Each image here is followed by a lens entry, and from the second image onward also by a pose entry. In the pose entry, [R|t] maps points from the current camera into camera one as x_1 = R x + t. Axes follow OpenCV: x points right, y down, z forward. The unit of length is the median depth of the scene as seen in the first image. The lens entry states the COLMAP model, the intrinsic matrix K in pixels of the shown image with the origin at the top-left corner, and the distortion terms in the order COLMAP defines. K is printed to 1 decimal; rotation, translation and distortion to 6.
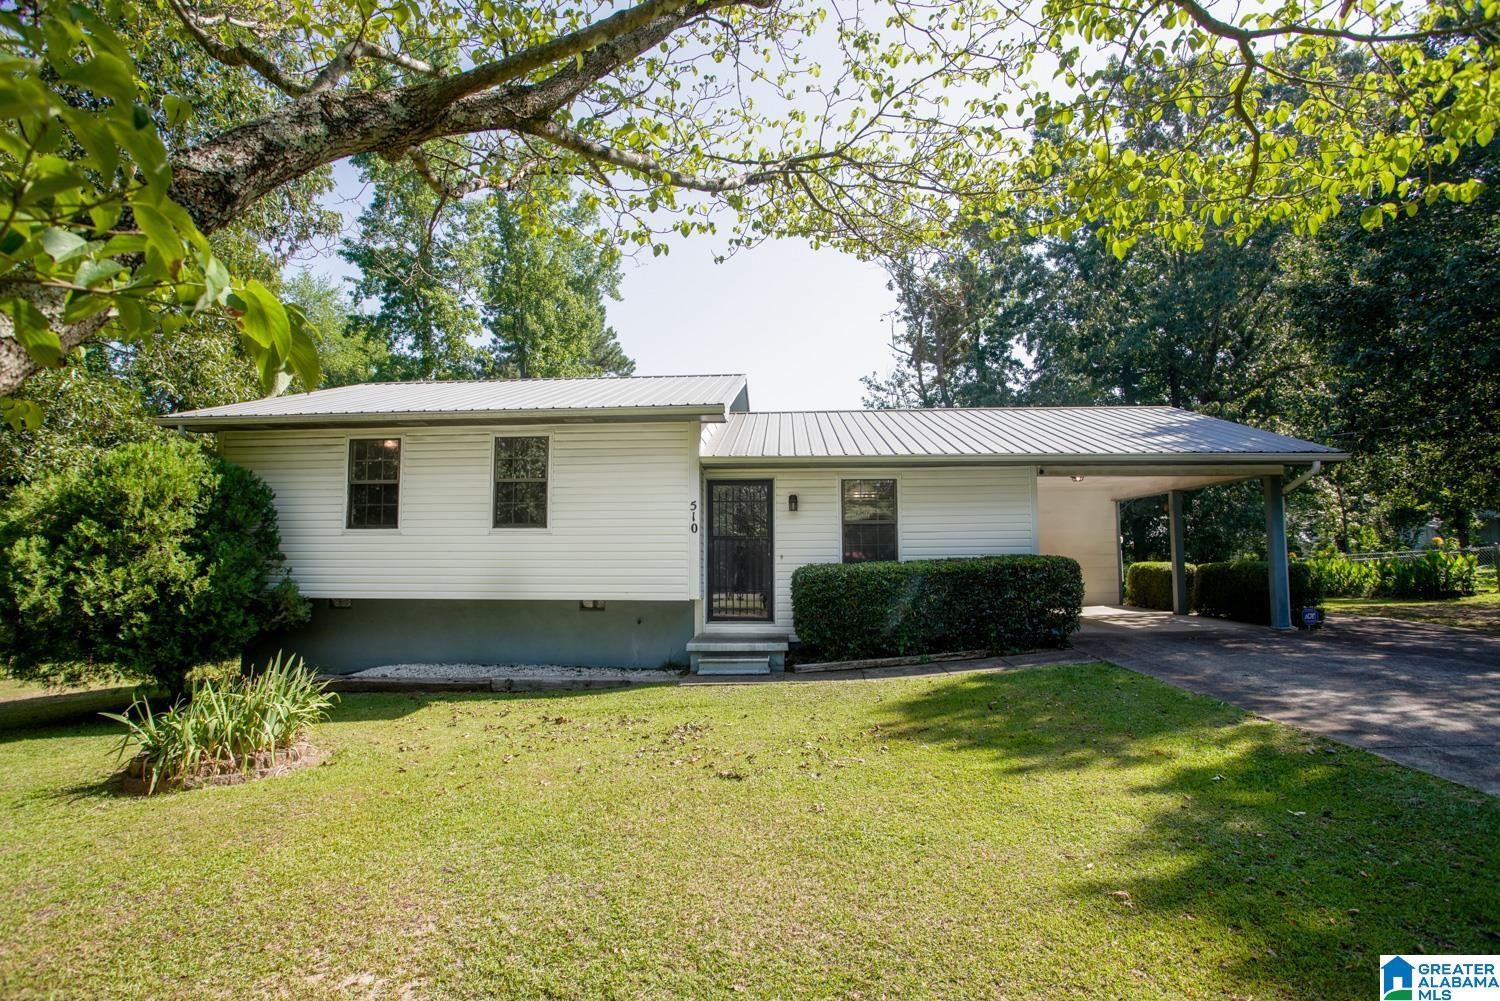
lens RADIAL K [[746.9, 0, 750.0], [0, 746.9, 500.5], [0, 0, 1]] dist [0.000495, 0.000403]
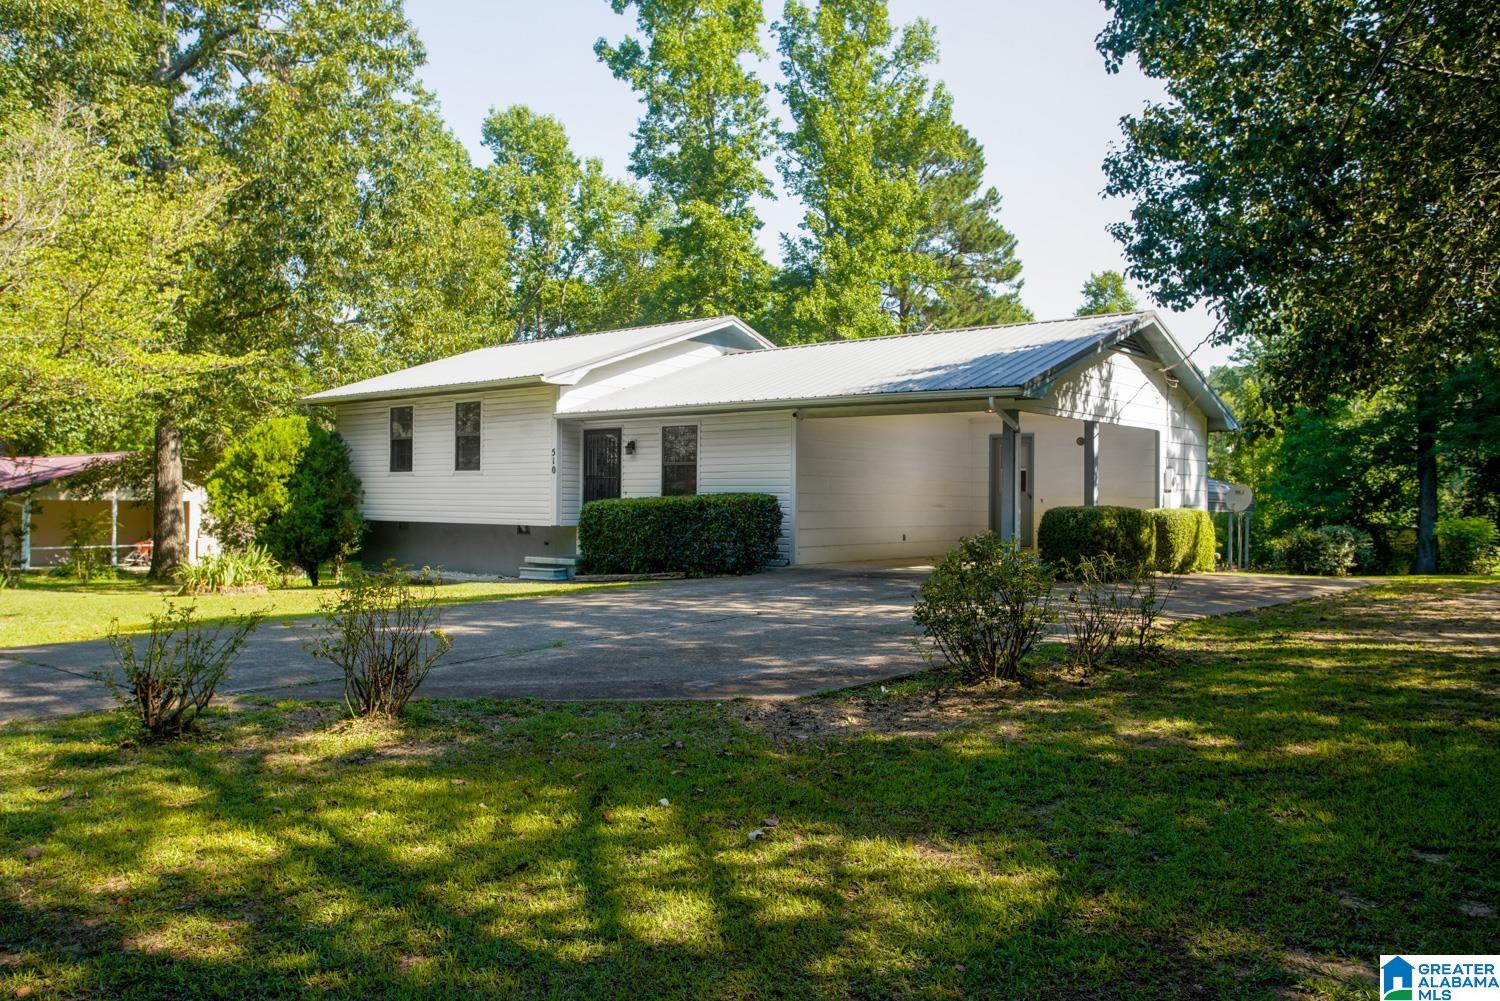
lens RADIAL K [[1149.6, 0, 743.4], [0, 1149.6, 500.3], [0, 0, 1]] dist [0.045400, 0.042952]
pose [[0.829766, 0.005571, -0.558084, 1.282382], [0.035835, 0.997355, 0.063235, -0.024277], [0.556960, -0.072469, 0.827371, -0.469033]]
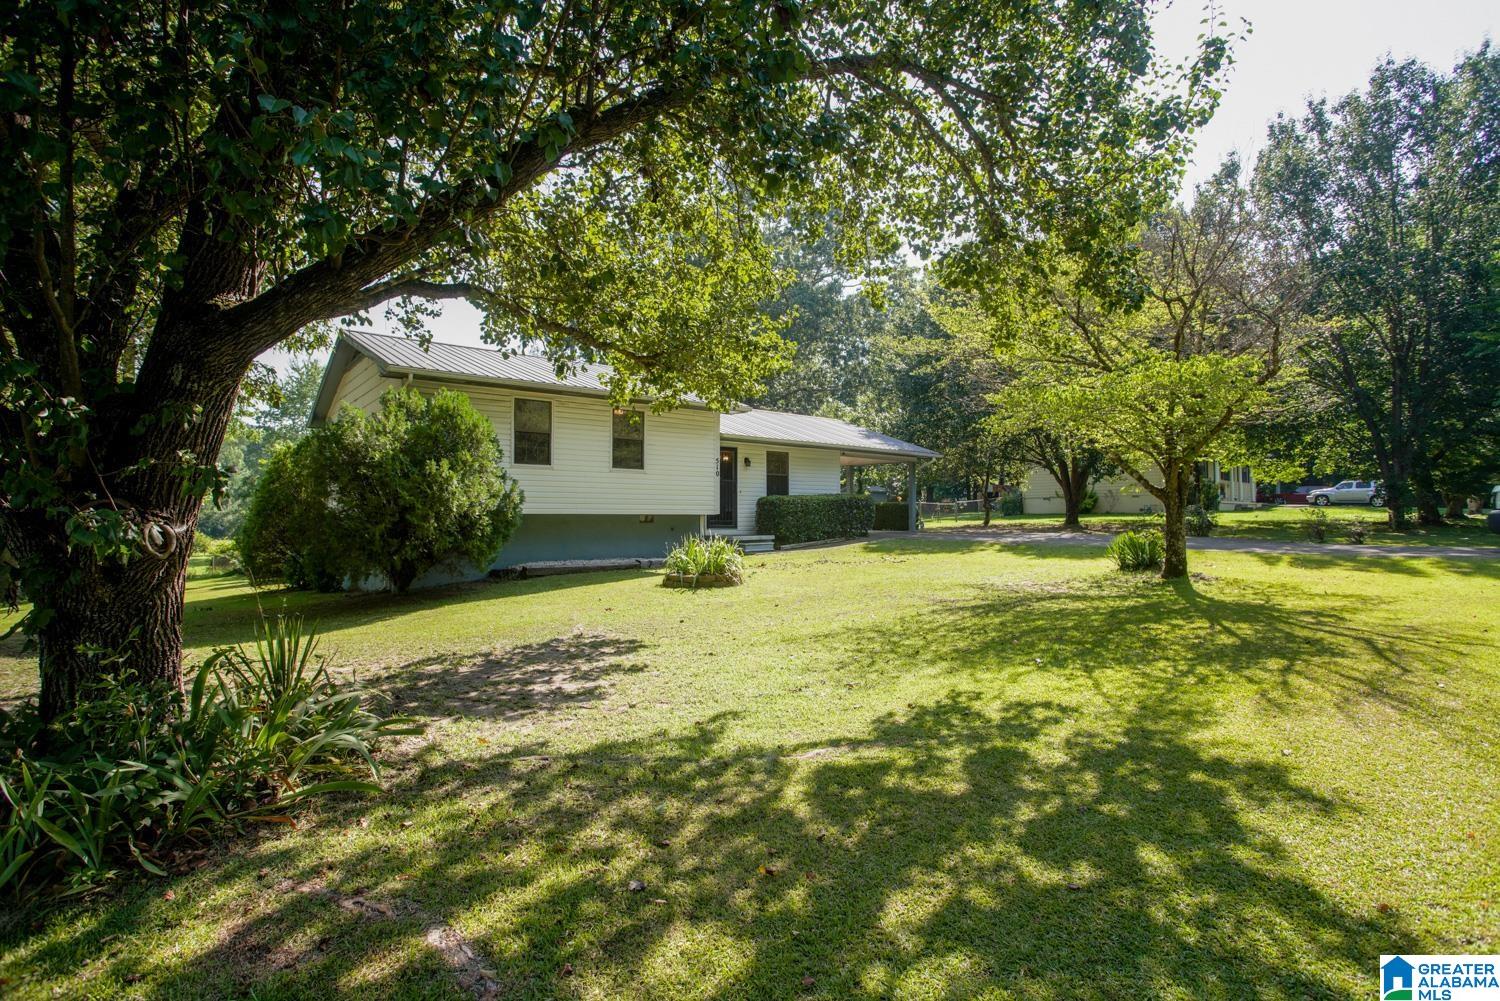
lens RADIAL K [[746.9, 0, 750.0], [0, 746.9, 500.5], [0, 0, 1]] dist [0.000495, 0.000403]
pose [[0.734740, 0.019339, 0.678073, -1.166854], [-0.061729, 0.997352, 0.038443, 0.026161], [-0.675534, -0.070103, 0.733989, -0.324522]]
